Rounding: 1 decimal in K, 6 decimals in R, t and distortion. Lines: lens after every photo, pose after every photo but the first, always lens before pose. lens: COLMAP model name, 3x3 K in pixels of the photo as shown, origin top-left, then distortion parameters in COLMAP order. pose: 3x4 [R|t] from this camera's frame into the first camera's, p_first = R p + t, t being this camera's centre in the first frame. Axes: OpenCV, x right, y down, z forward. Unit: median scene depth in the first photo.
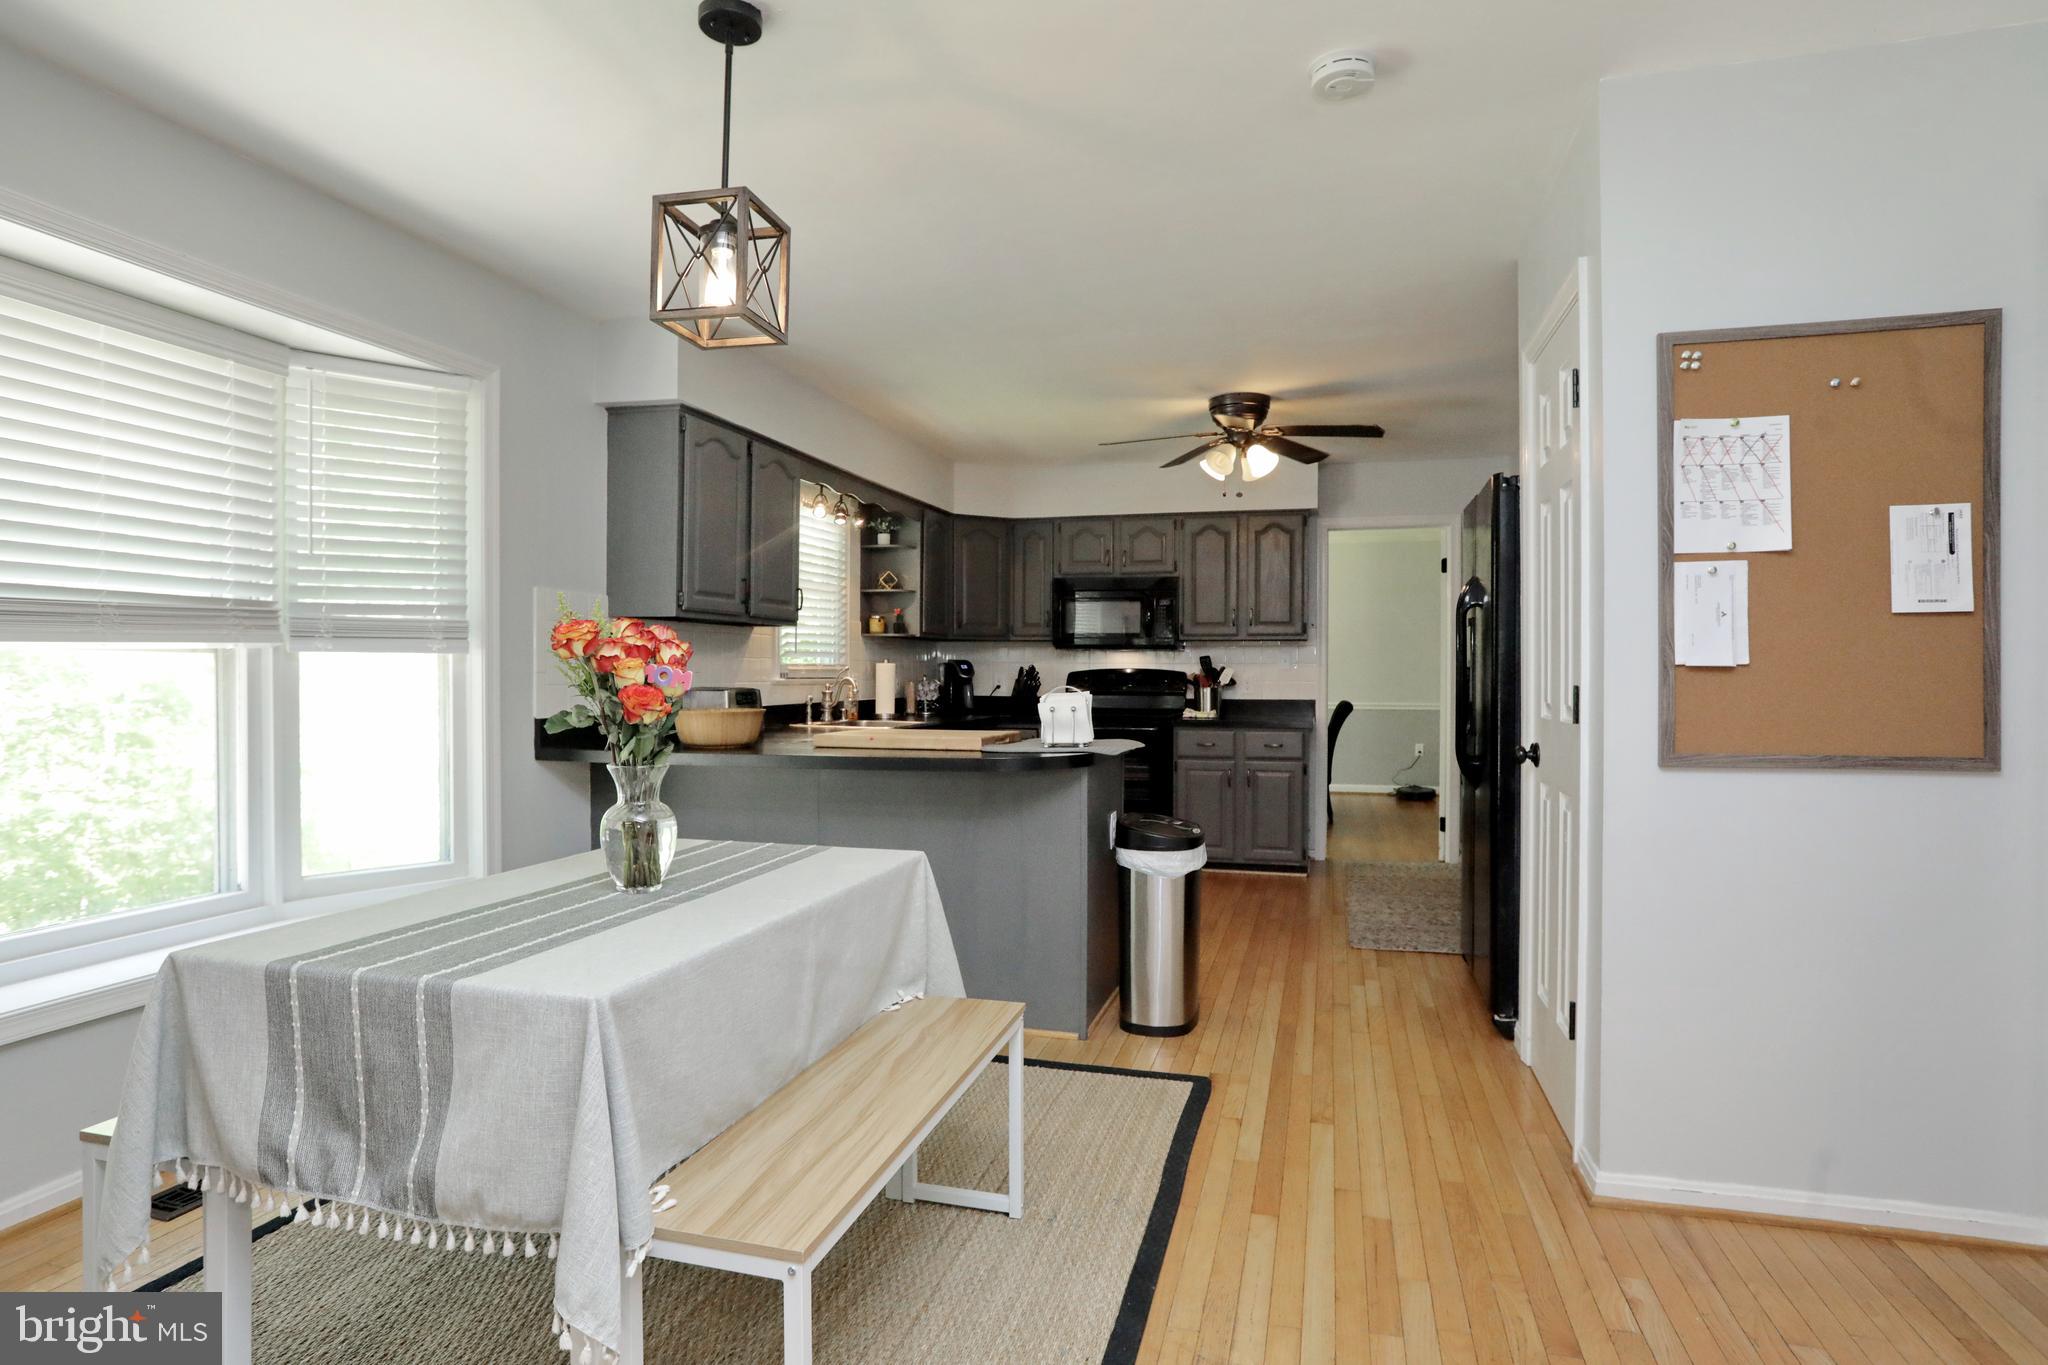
lens RADIAL K [[1067.8, 0, 1024.5], [0, 1067.8, 679.5], [0, 0, 1]] dist [-0.038902, 0.000953]
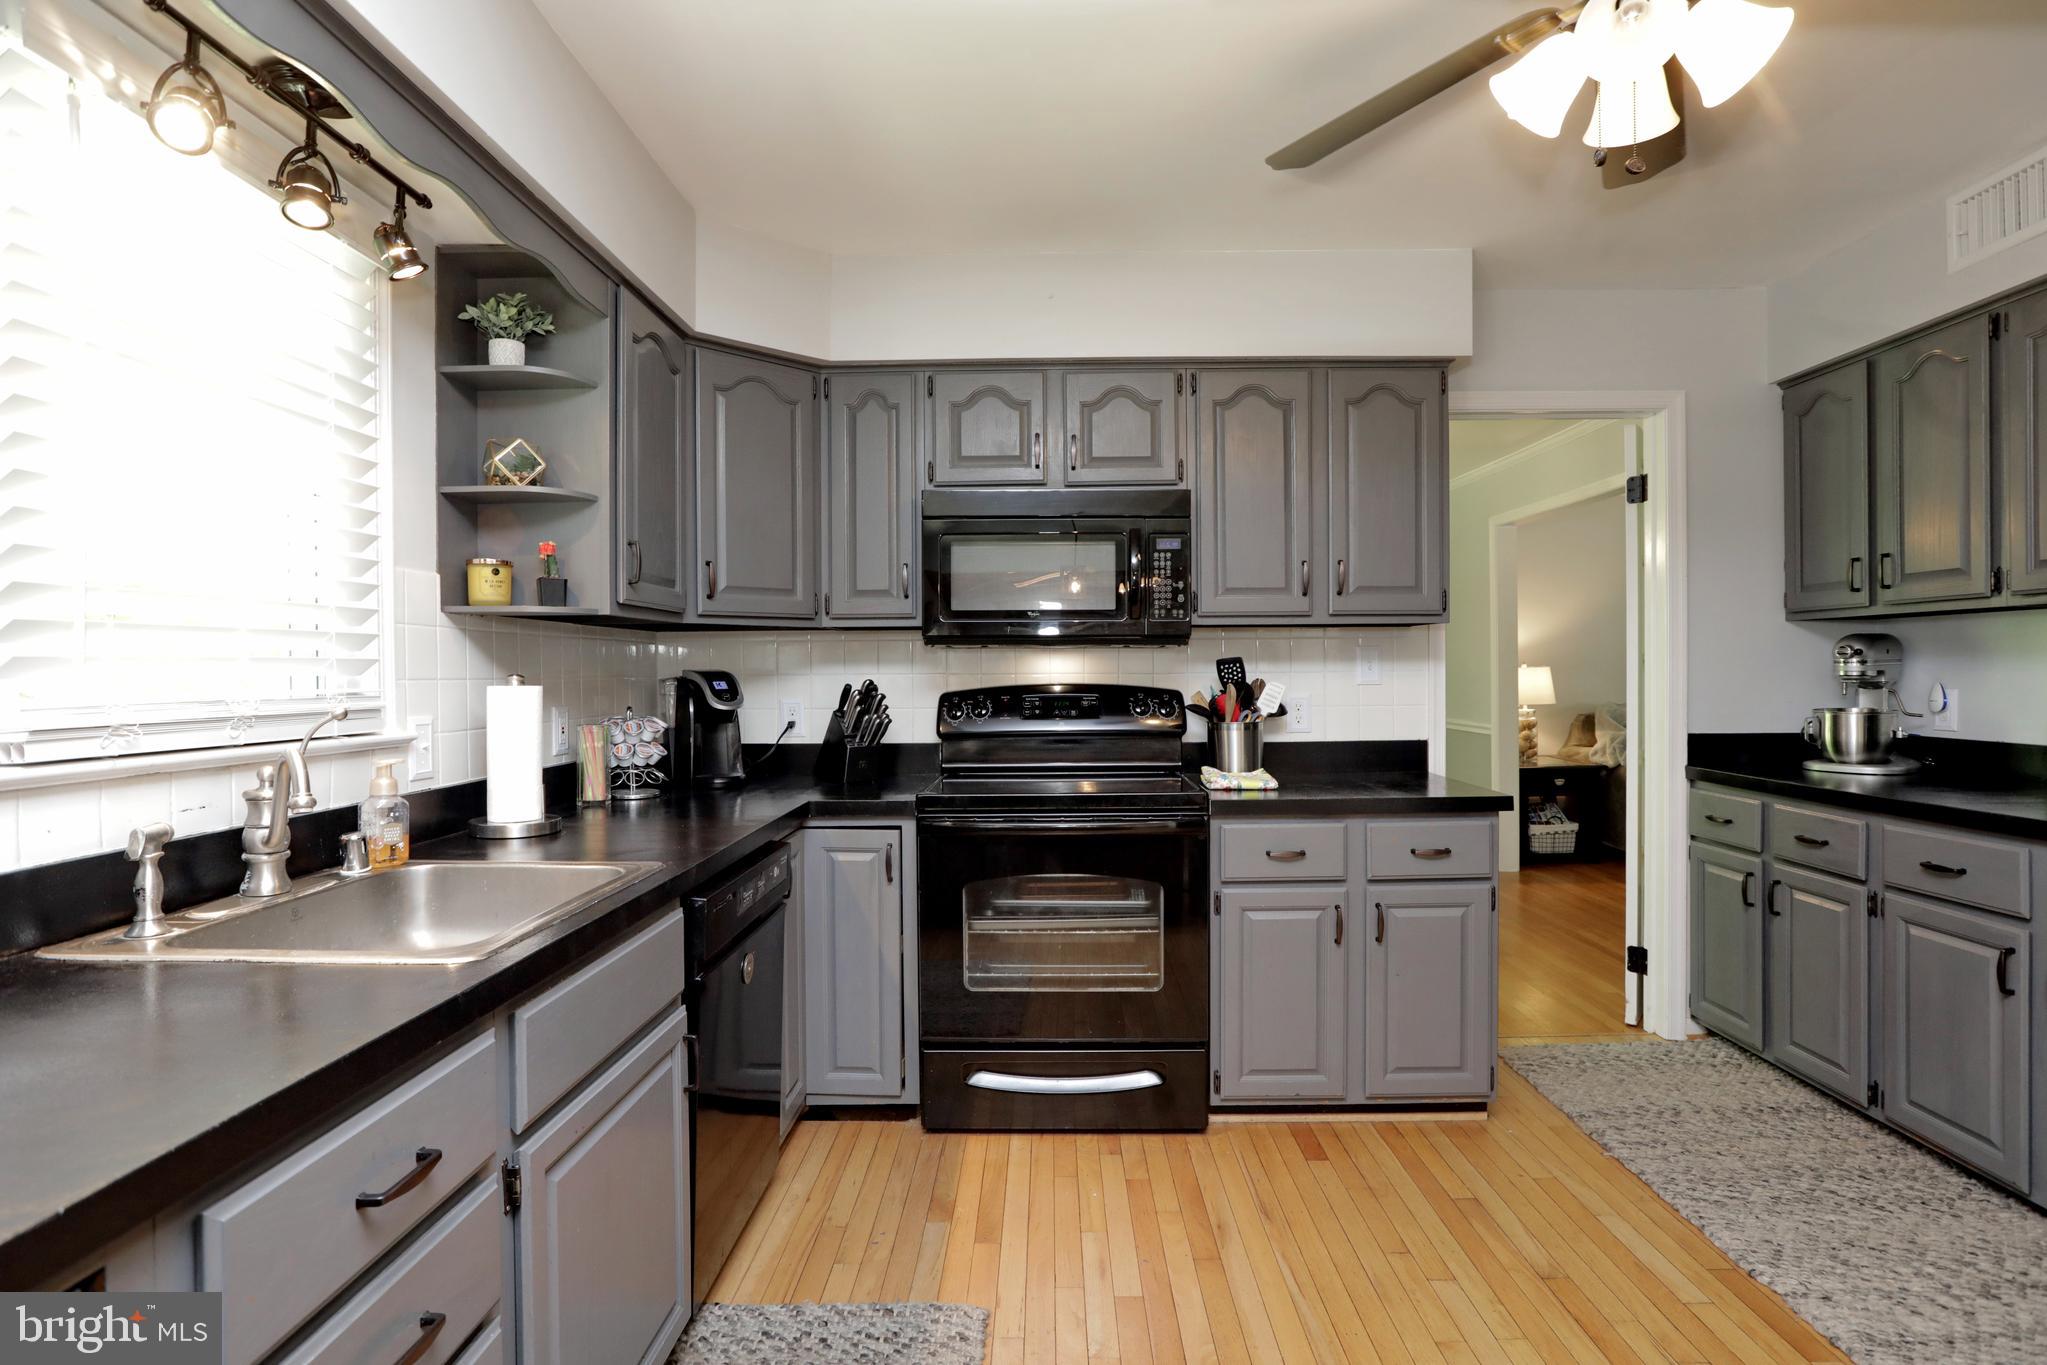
lens RADIAL K [[1067.3, 0, 1032.2], [0, 1067.3, 674.4], [0, 0, 1]] dist [-0.038902, 0.000953]
pose [[0.968308, -0.012373, 0.249453, -0.043386], [0.013246, 0.999911, -0.001820, -0.014712], [-0.249408, 0.005066, 0.968385, 0.554844]]
